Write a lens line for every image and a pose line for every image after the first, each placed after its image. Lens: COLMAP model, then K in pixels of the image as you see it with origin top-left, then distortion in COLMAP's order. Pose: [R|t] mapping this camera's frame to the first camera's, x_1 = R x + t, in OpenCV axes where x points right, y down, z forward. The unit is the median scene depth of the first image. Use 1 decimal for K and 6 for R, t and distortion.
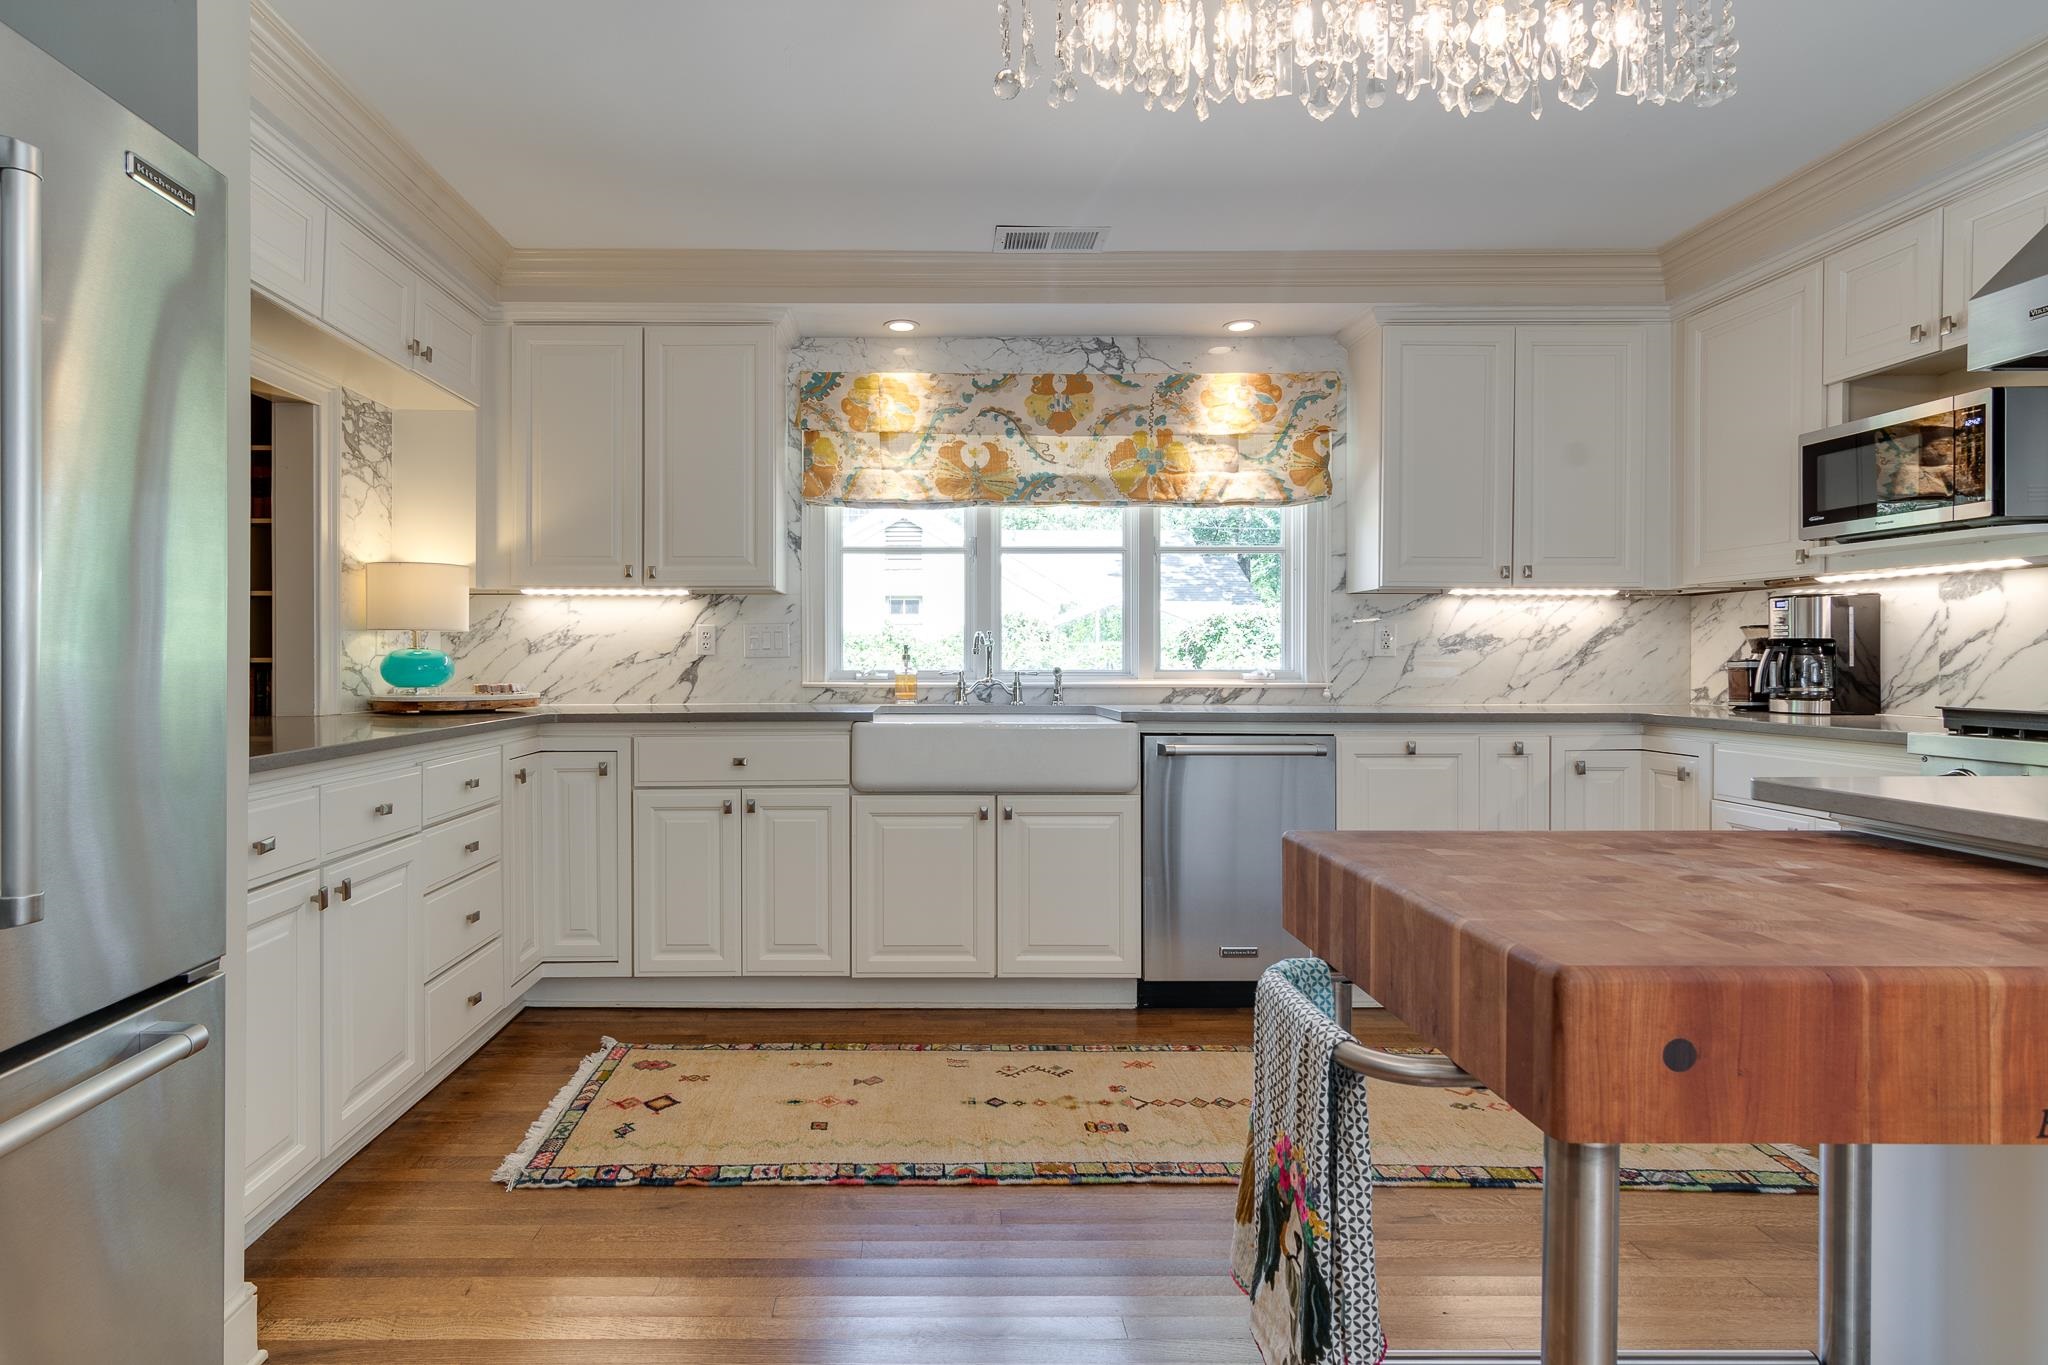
lens RADIAL K [[1032.9, 0, 920.6], [0, 1032.9, 666.5], [0, 0, 1]] dist [-0.001757, 0.000581]
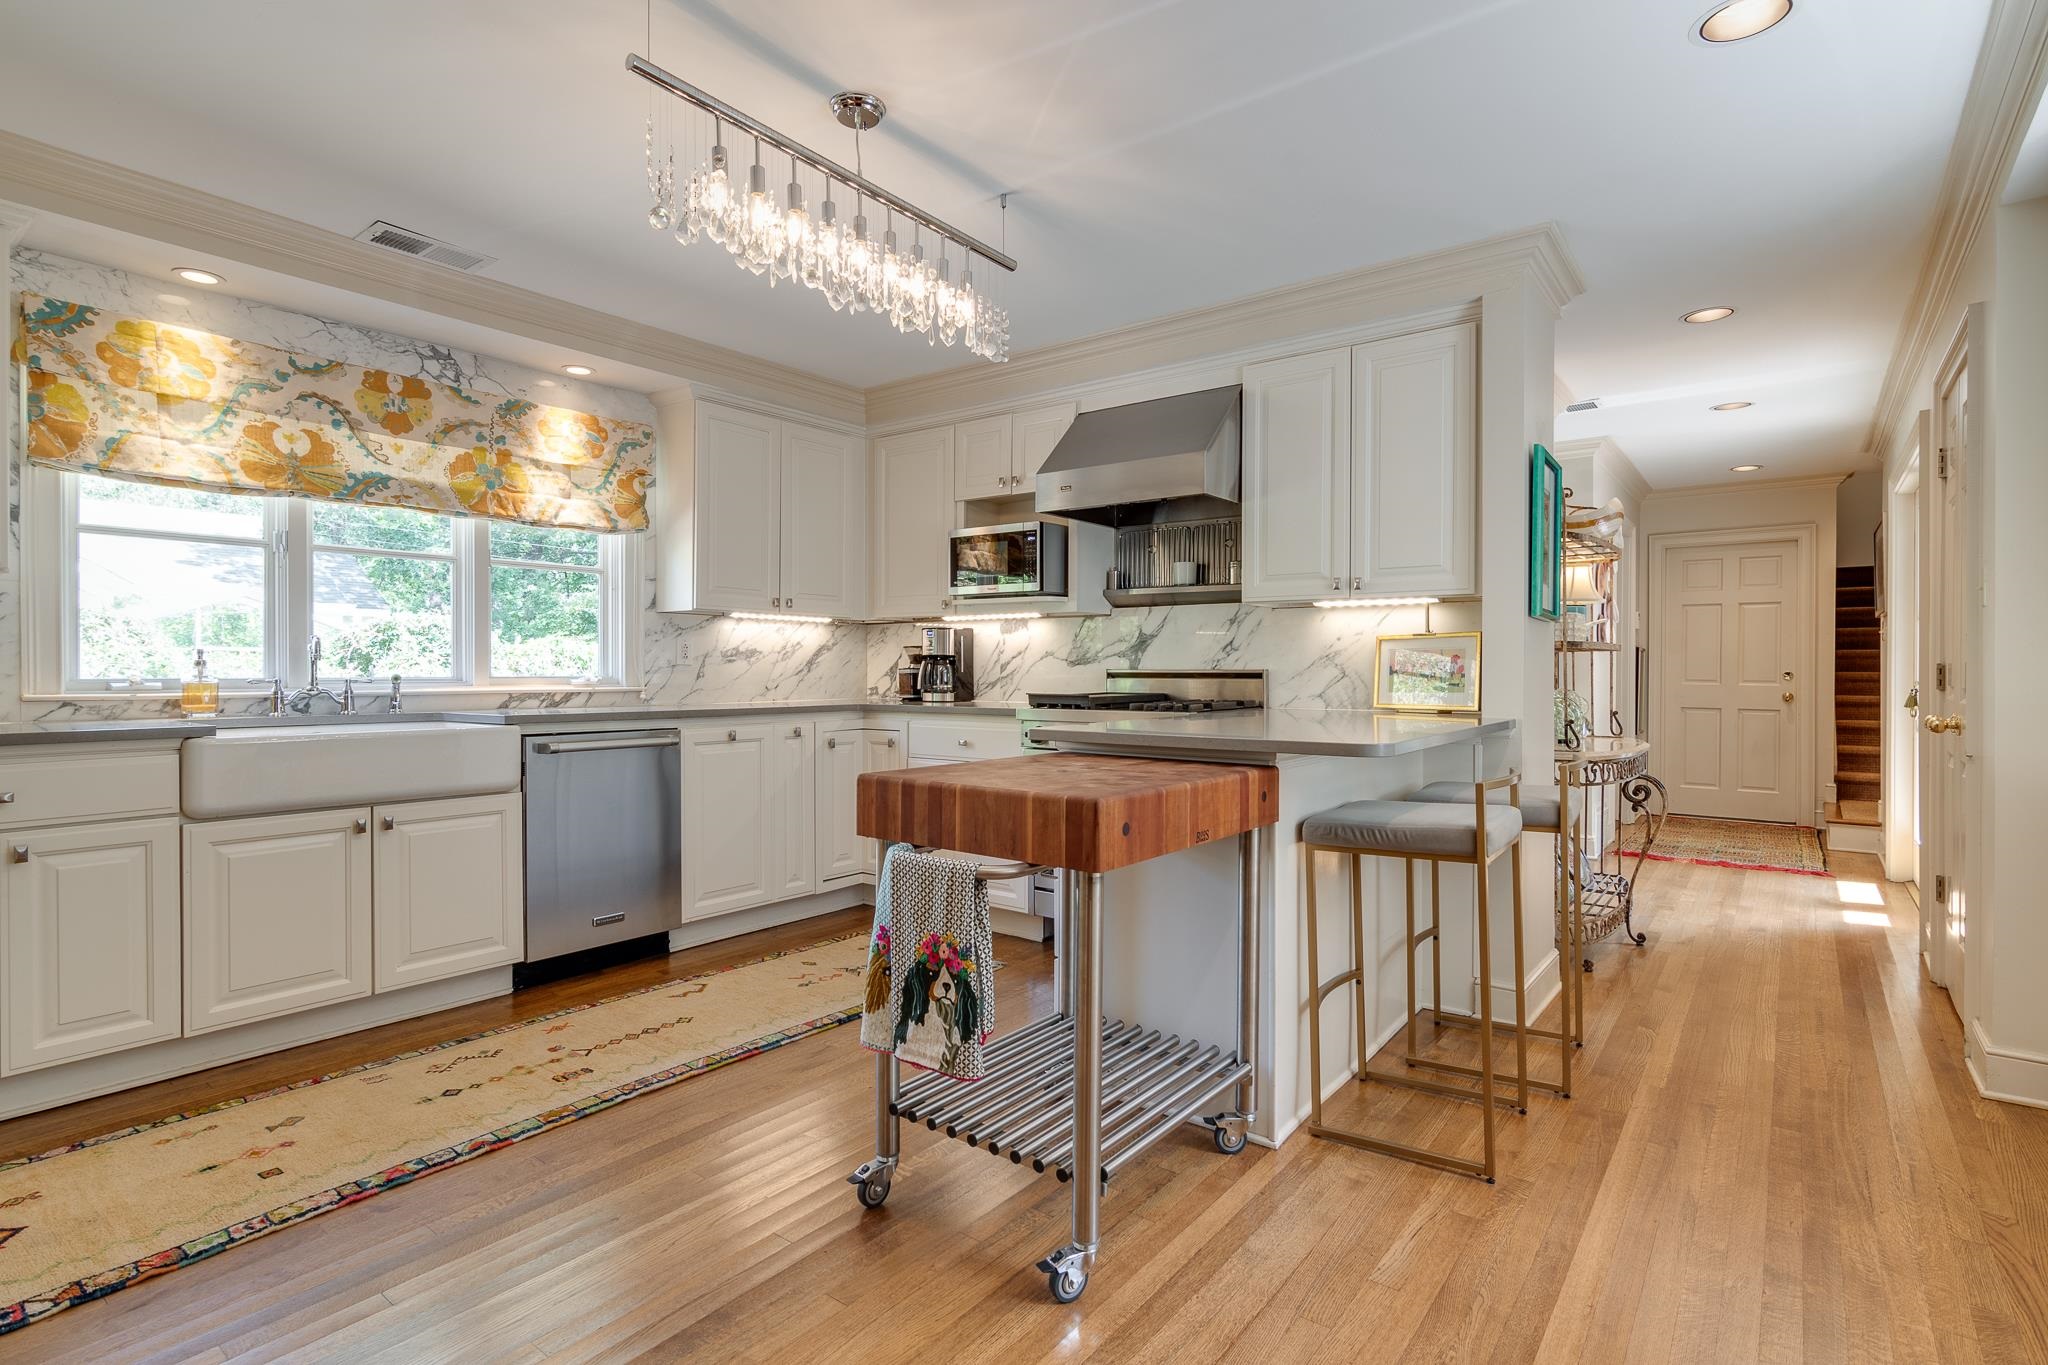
lens RADIAL K [[1008.2, 0, 1024.0], [0, 1008.2, 675.2], [0, 0, 1]] dist [-0.000404, 0.001017]
pose [[0.608381, -0.003514, 0.793637, -0.261487], [0.003878, 0.999991, 0.001456, 0.002356], [-0.793635, 0.002192, 0.608390, -0.050552]]
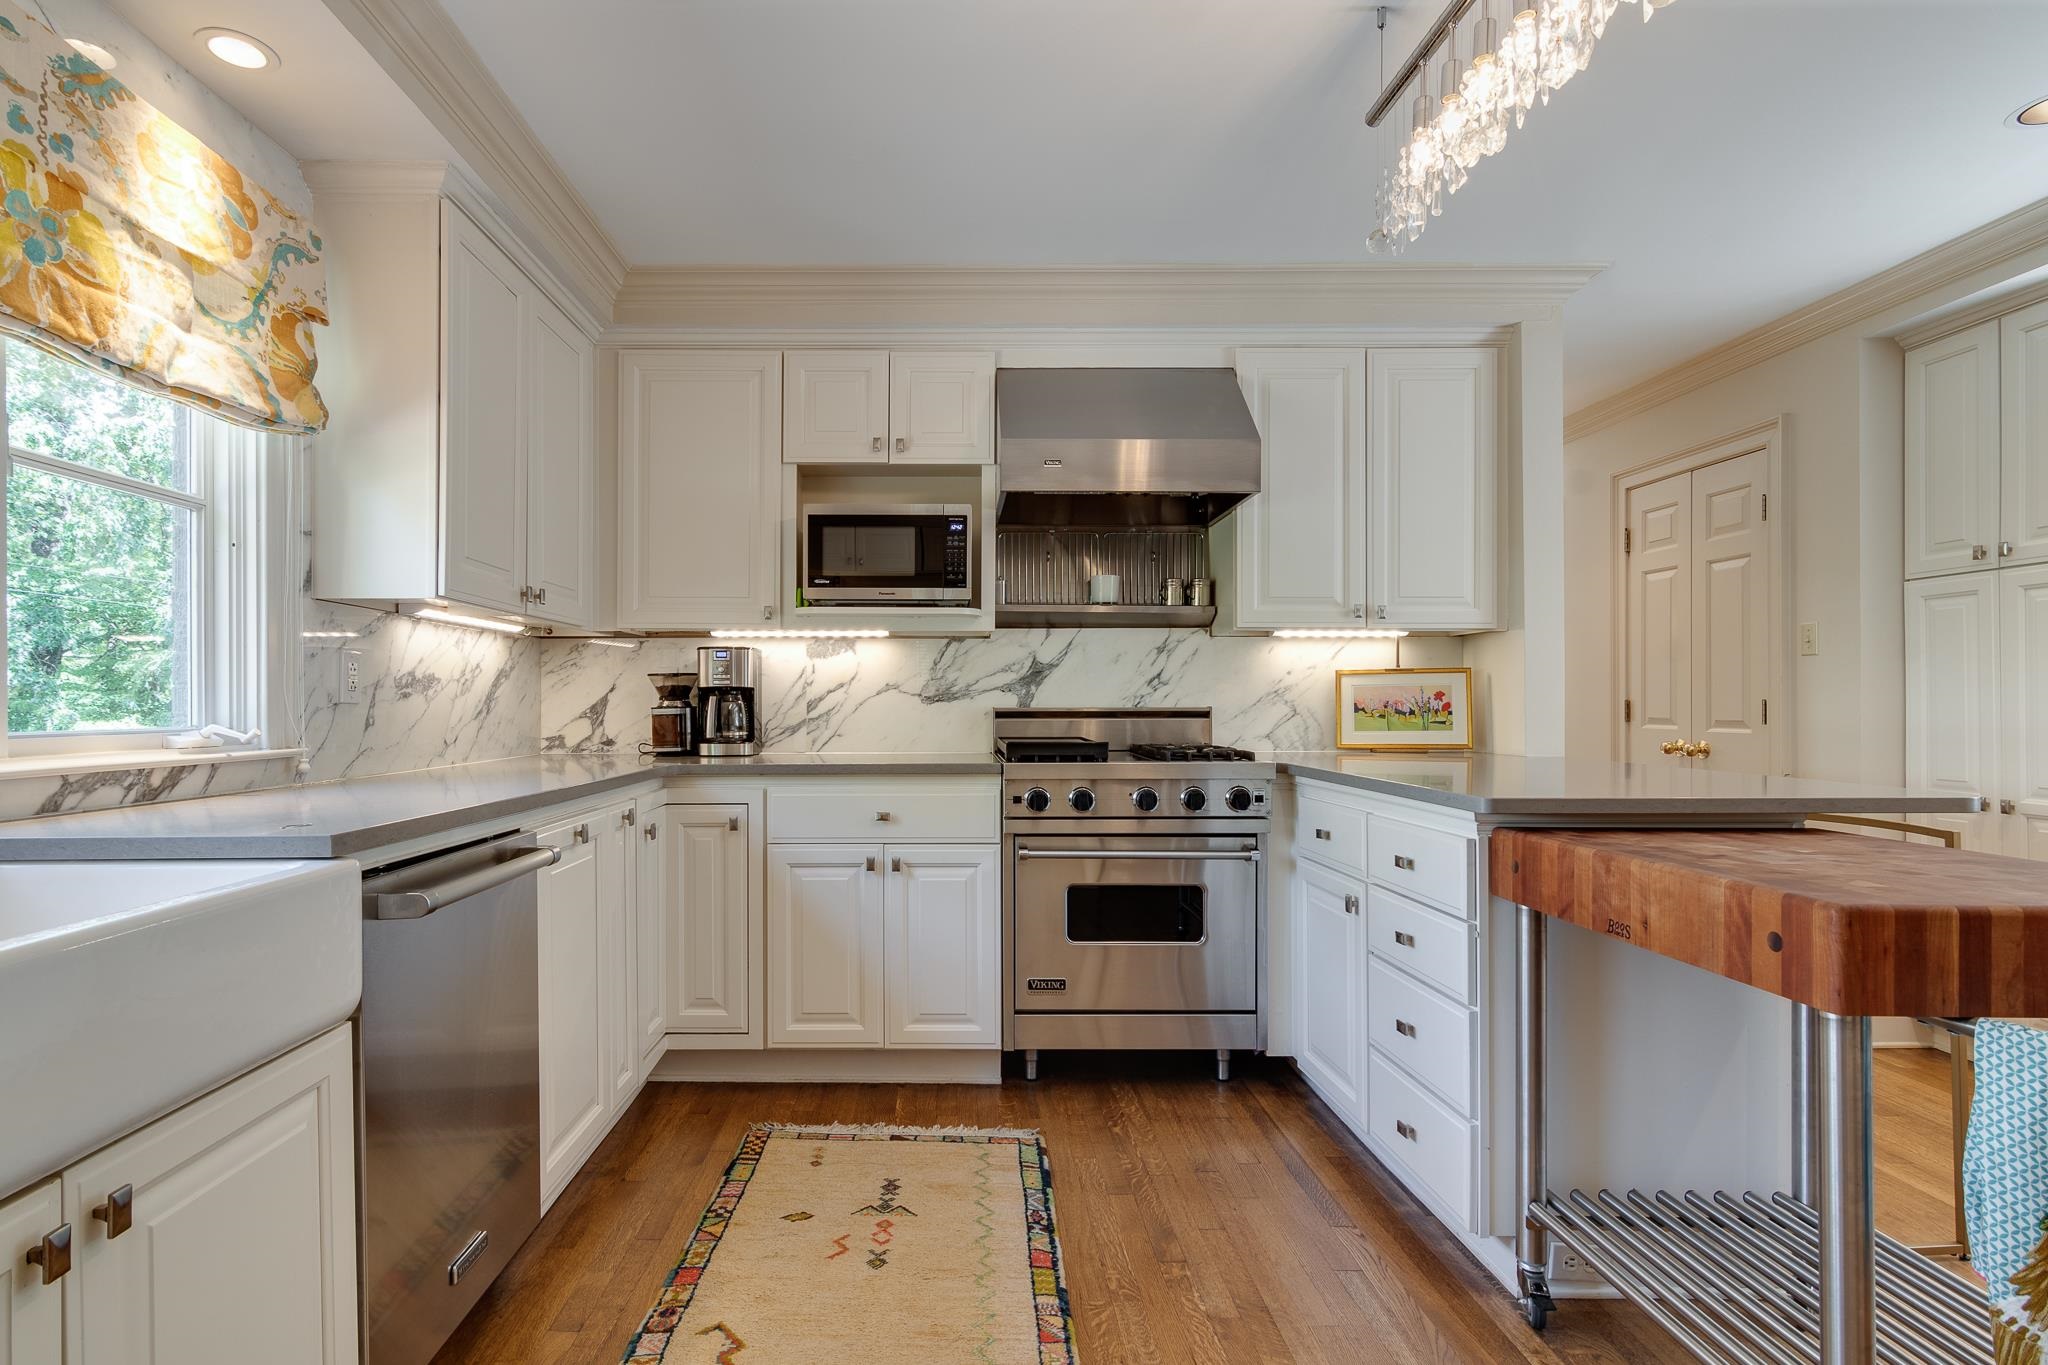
lens RADIAL K [[1019.7, 0, 948.8], [0, 1019.7, 704.3], [0, 0, 1]] dist [-0.000532, 0.001095]
pose [[0.001853, -0.000957, 0.999998, -0.186101], [0.008487, 0.999964, 0.000941, -0.006612], [-0.999962, 0.008486, 0.001861, 0.640845]]
